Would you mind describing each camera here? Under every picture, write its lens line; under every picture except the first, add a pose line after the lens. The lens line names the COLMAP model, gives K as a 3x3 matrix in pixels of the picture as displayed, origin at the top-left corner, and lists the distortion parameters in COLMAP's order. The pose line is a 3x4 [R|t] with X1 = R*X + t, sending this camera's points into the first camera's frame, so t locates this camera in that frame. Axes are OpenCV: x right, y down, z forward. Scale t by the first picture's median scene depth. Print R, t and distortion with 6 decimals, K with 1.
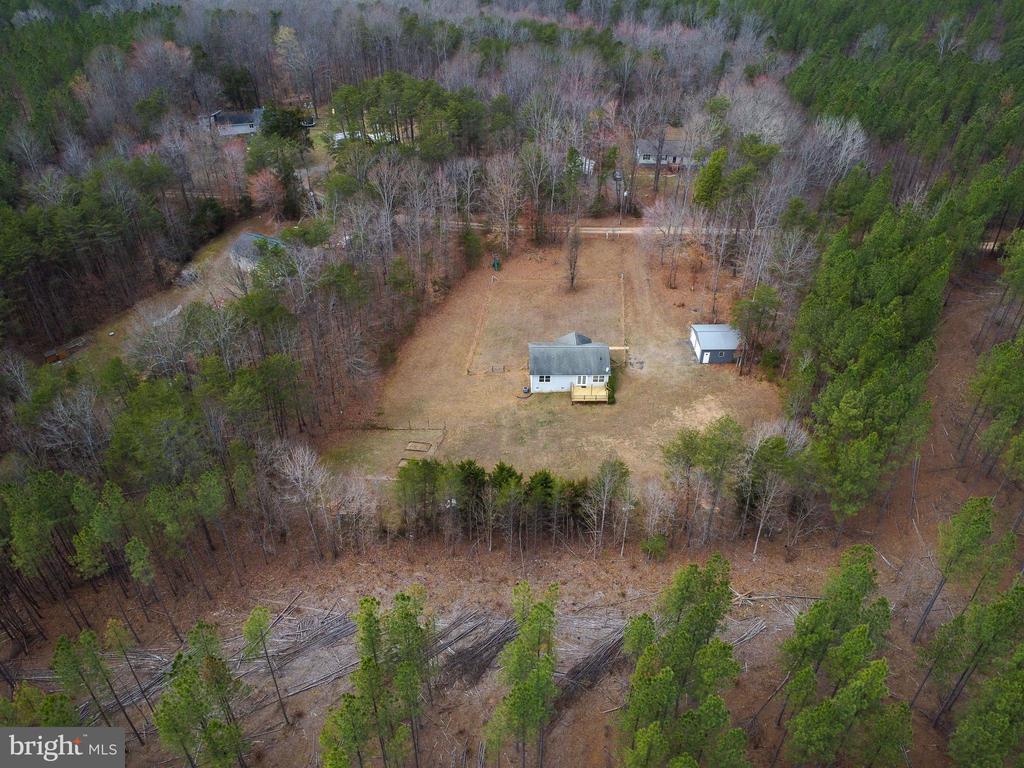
lens RADIAL K [[762.0, 0, 512.9], [0, 762.0, 383.7], [0, 0, 1]] dist [0.006642, 0.010372]
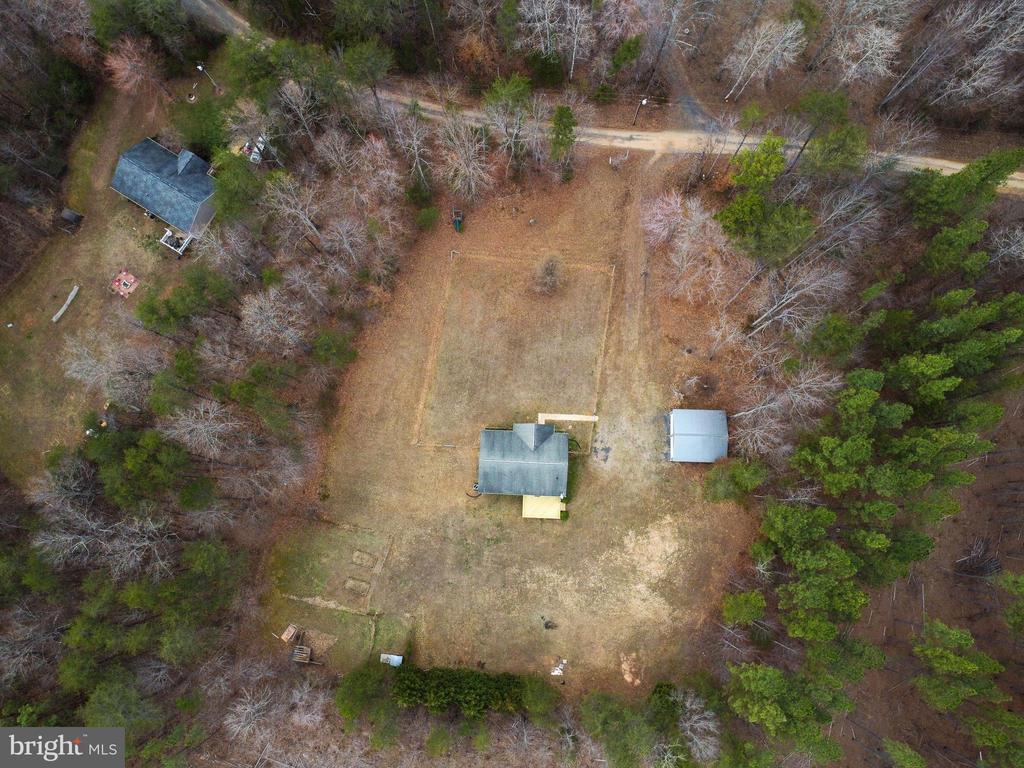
lens RADIAL K [[762.0, 0, 511.0], [0, 762.0, 380.8], [0, 0, 1]] dist [0.006642, 0.010372]
pose [[0.998385, 0.053397, -0.019412, 0.071065], [-0.024808, 0.717072, 0.696558, -0.741221], [0.051114, -0.694951, 0.717238, 0.422200]]
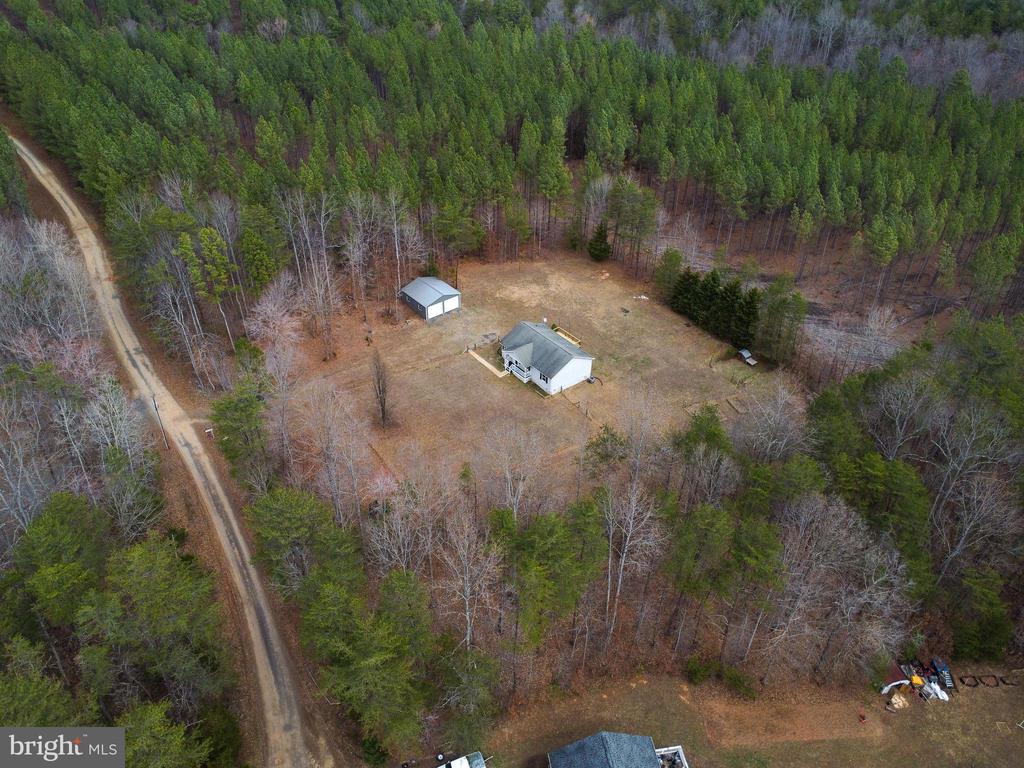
lens RADIAL K [[762.0, 0, 508.3], [0, 762.0, 385.6], [0, 0, 1]] dist [0.006642, 0.010372]
pose [[-0.612556, -0.482240, 0.626275, -0.542471], [0.457825, 0.429422, 0.778456, -0.812004], [-0.644339, 0.763571, -0.042263, 1.120528]]
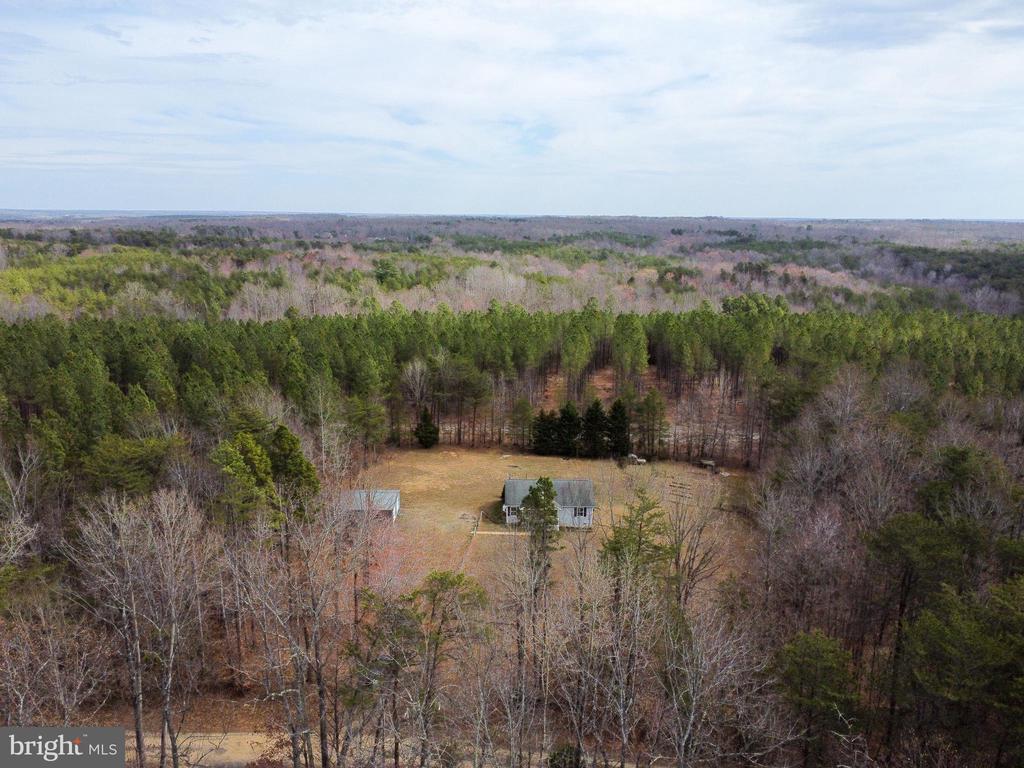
lens RADIAL K [[762.0, 0, 509.0], [0, 762.0, 384.3], [0, 0, 1]] dist [0.006642, 0.010372]
pose [[-0.999804, -0.017262, 0.009697, 0.114271], [-0.004040, 0.657325, 0.753596, -0.814052], [-0.019383, 0.753410, -0.657266, 1.516381]]
